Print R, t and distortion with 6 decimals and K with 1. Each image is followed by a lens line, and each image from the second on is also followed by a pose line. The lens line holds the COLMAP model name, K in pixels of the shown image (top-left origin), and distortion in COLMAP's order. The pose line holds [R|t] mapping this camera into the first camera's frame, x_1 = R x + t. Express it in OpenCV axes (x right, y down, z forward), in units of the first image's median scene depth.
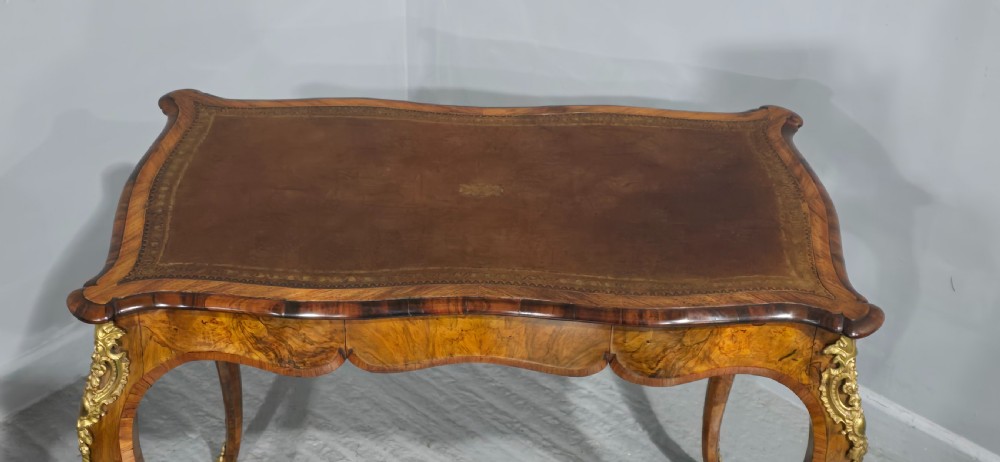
lens RADIAL K [[1292.9, 0, 459.2], [0, 1292.9, 233.5], [0, 0, 1]] dist [0.090583, 0.000000]
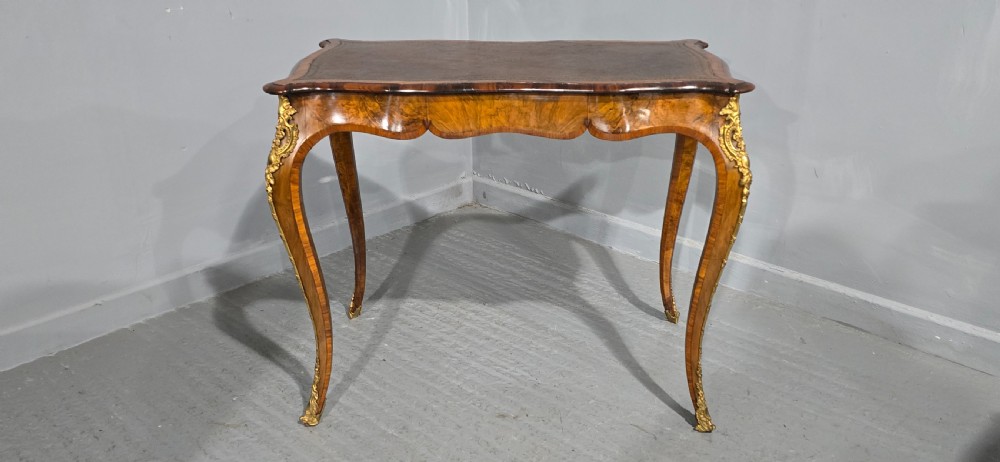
lens RADIAL K [[866.4, 0, 470.0], [0, 866.4, 228.5], [0, 0, 1]] dist [0.104059, -0.034303]
pose [[0.998542, -0.013412, -0.052281, 0.023375], [0.002045, 0.977341, -0.211661, 0.456794], [0.053935, 0.211246, 0.975944, -0.051566]]
